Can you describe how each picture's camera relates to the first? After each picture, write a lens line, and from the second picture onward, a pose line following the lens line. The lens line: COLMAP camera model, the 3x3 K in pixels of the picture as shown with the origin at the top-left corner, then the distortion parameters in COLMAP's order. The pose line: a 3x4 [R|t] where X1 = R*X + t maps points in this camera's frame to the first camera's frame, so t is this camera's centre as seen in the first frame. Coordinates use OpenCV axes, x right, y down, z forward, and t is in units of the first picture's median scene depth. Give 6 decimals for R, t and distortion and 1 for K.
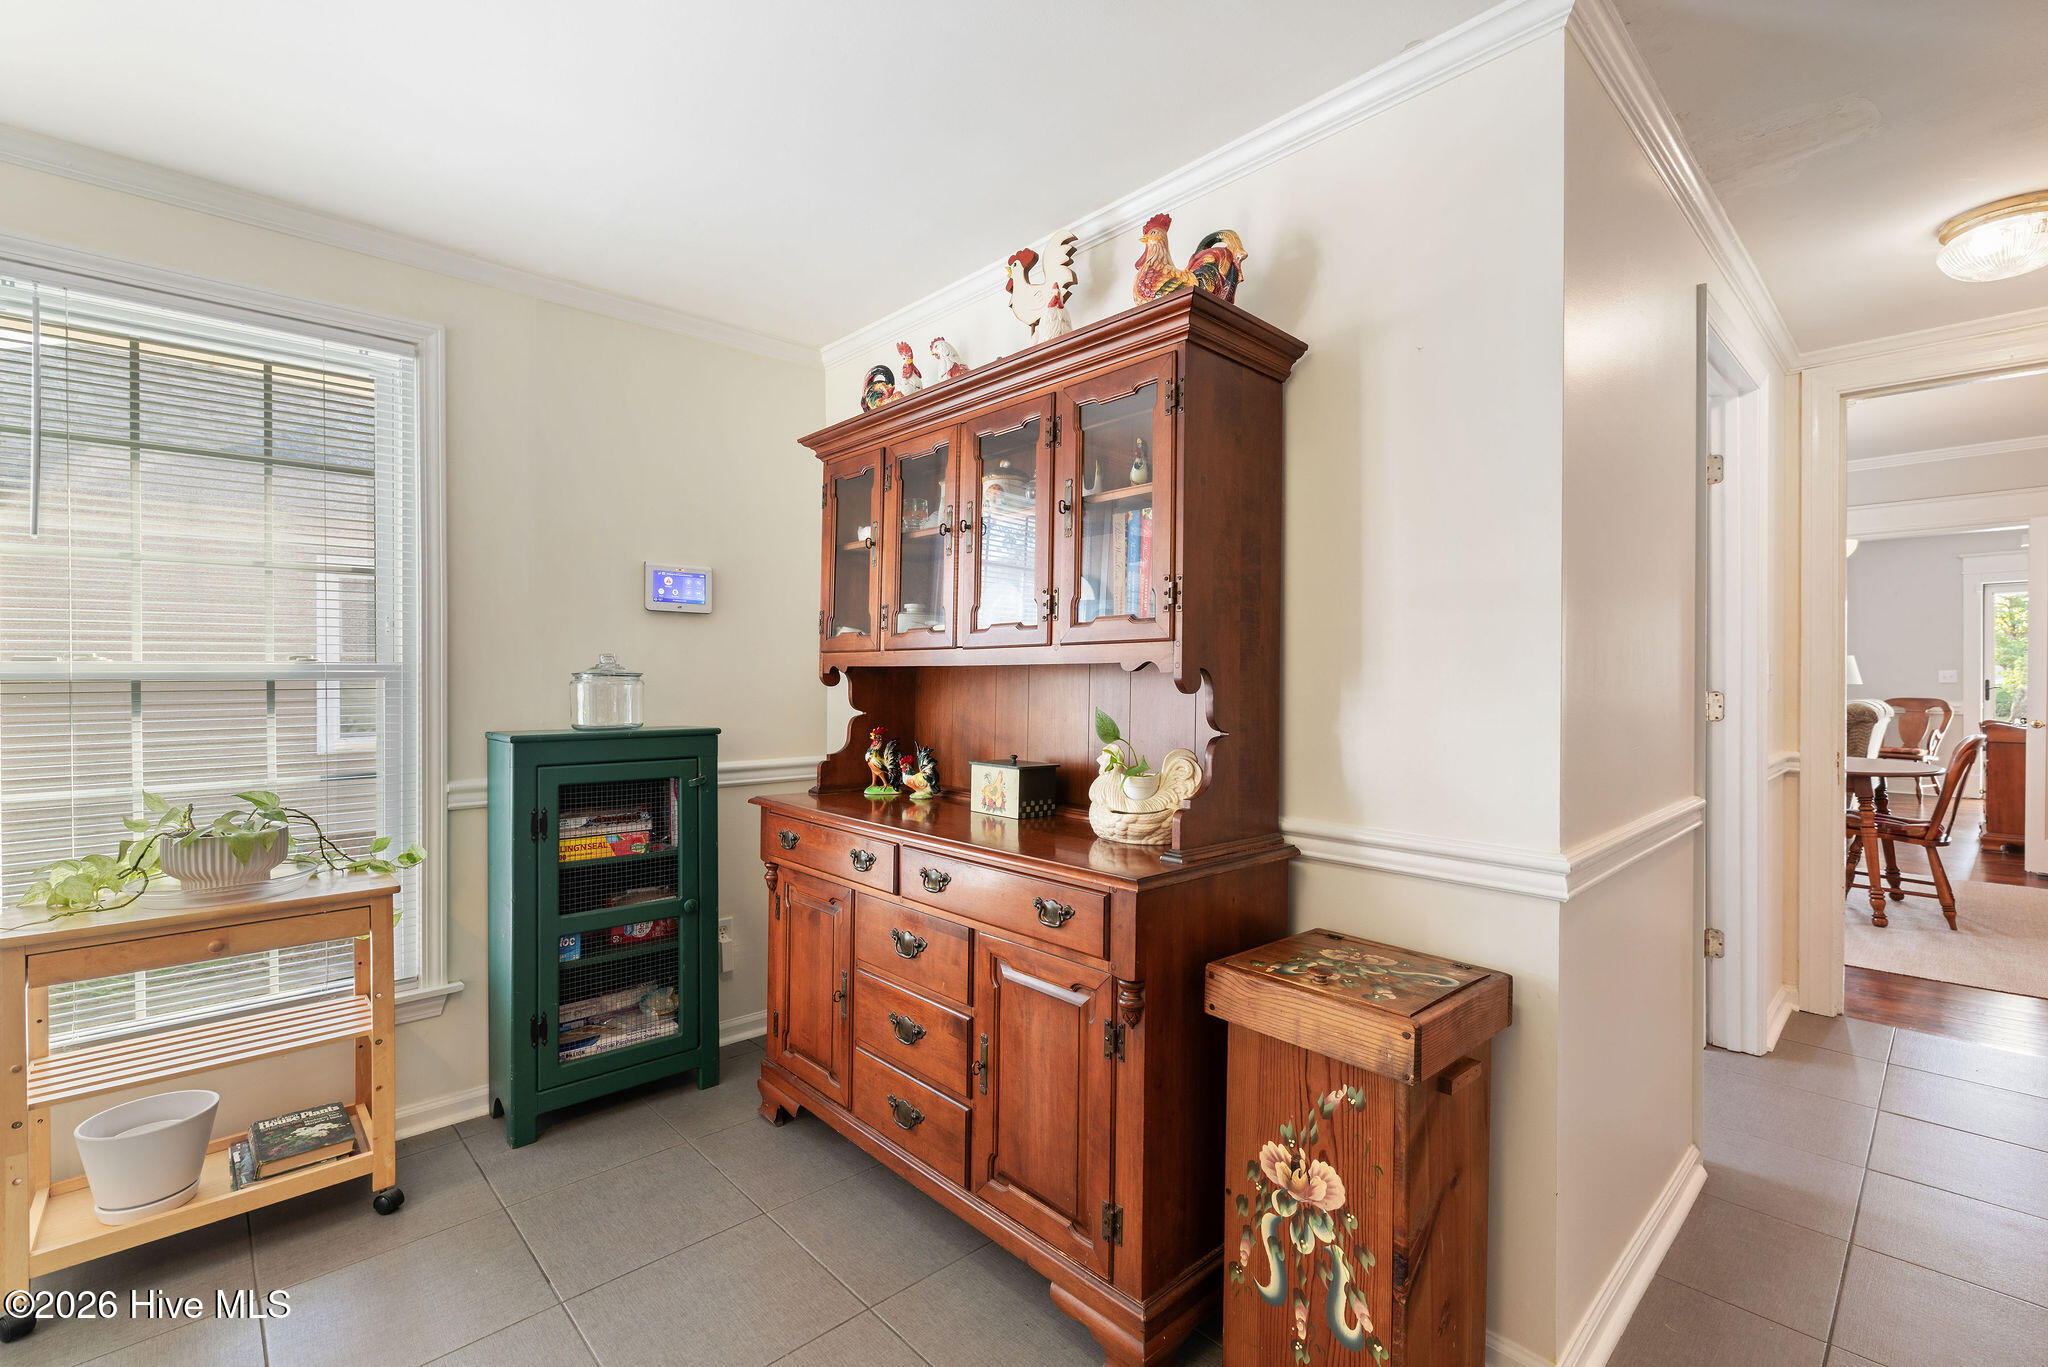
lens RADIAL K [[906.9, 0, 1014.3], [0, 906.9, 670.6], [0, 0, 1]] dist [-0.000985, 0.000265]
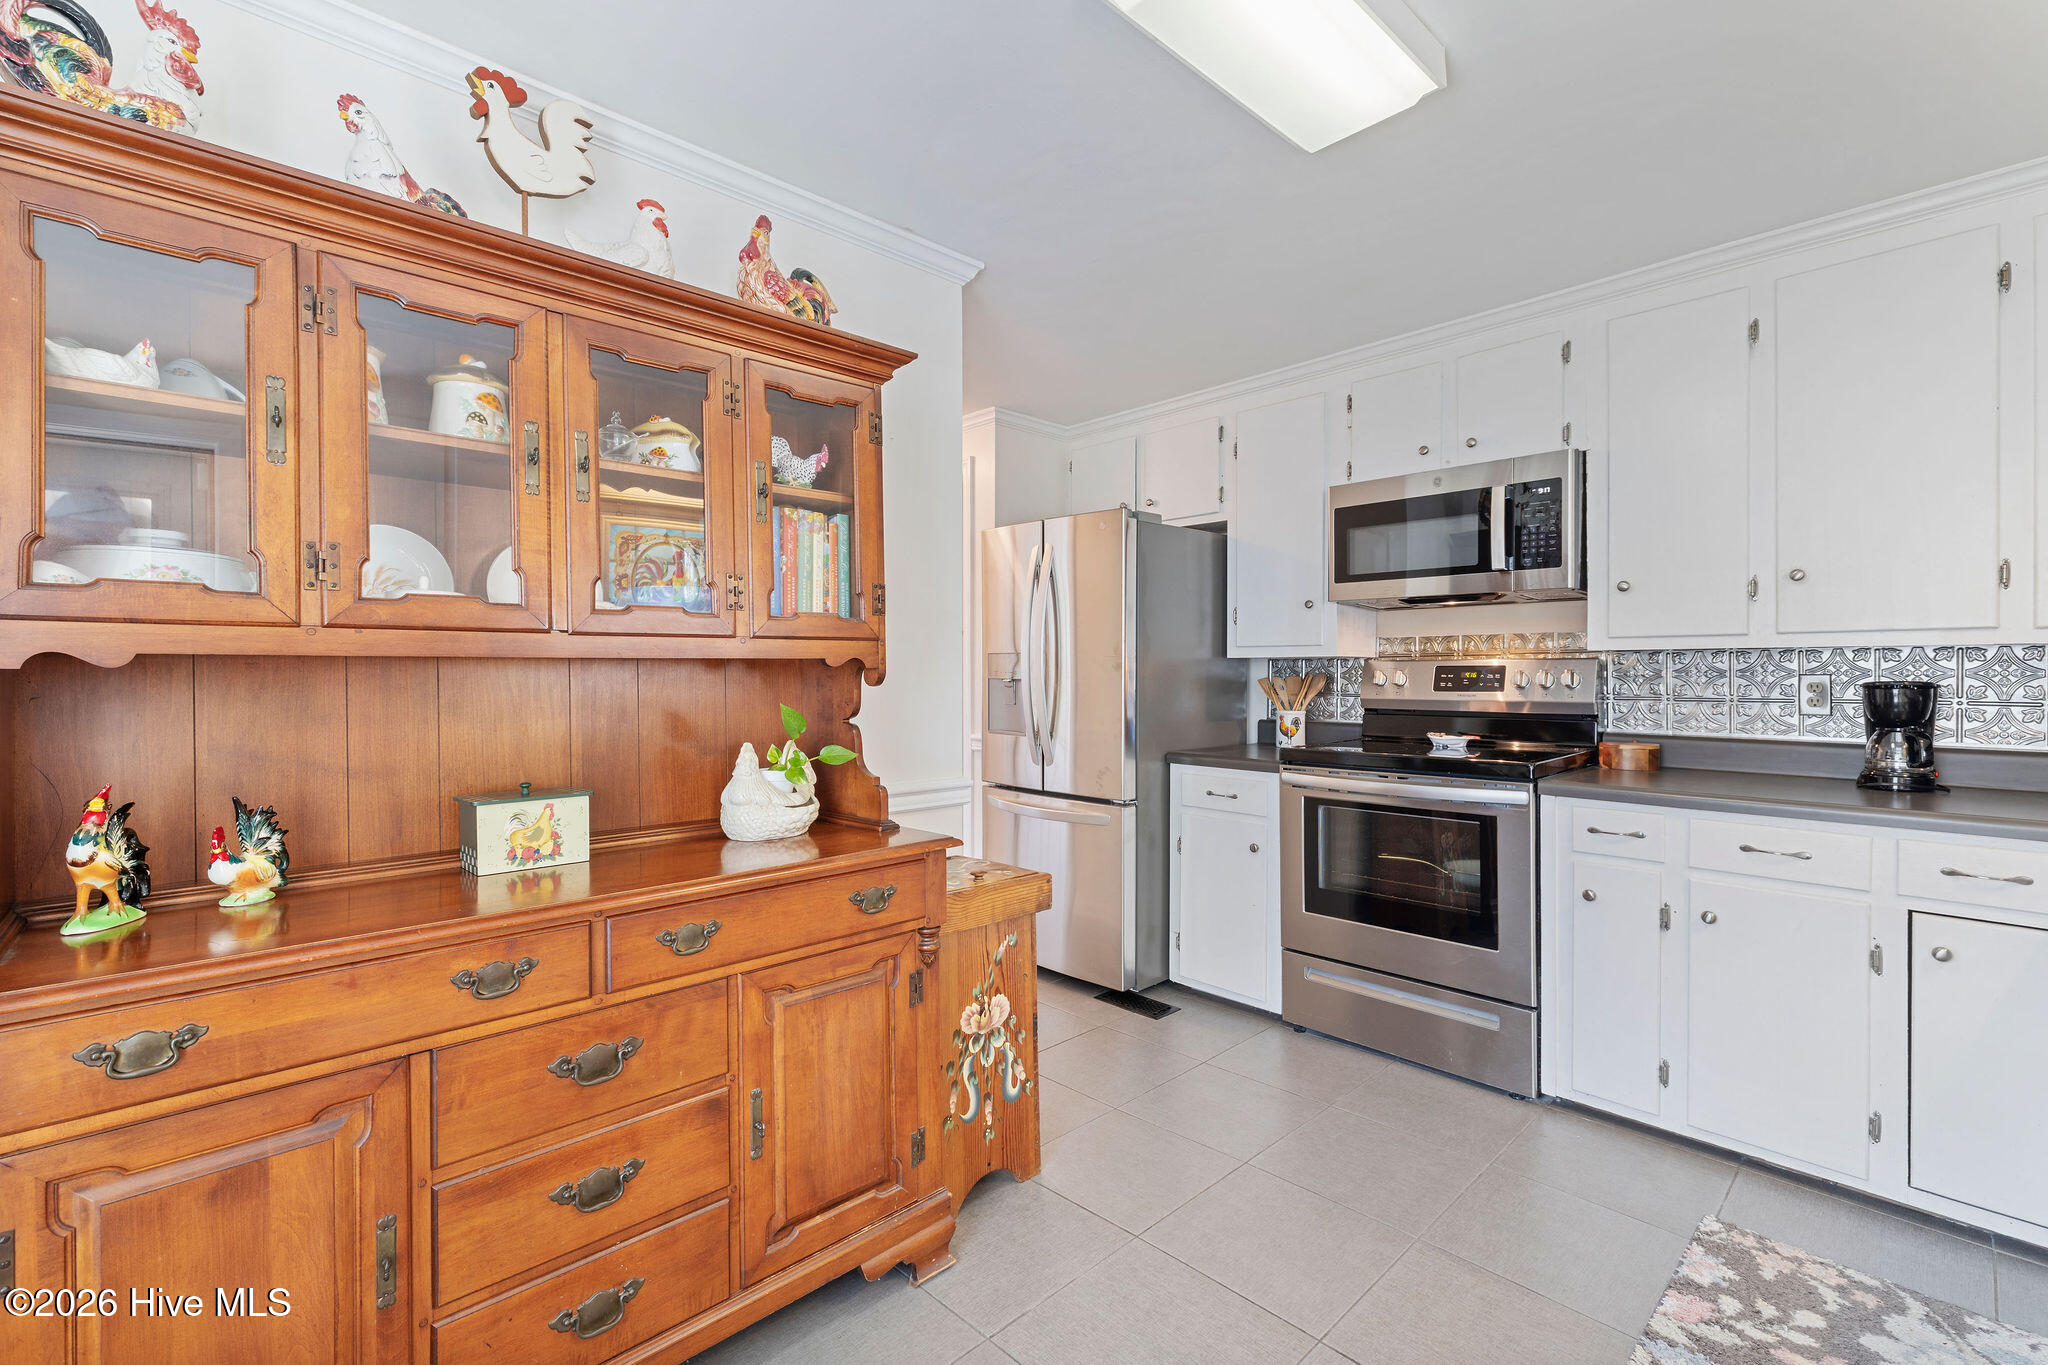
lens RADIAL K [[906.9, 0, 1014.3], [0, 906.9, 669.6], [0, 0, 1]] dist [-0.000985, 0.000265]
pose [[-0.018161, 0.001090, 0.999834, -1.084110], [-0.001788, 0.999998, -0.001123, 0.005487], [-0.999833, -0.001808, -0.018159, 0.935597]]
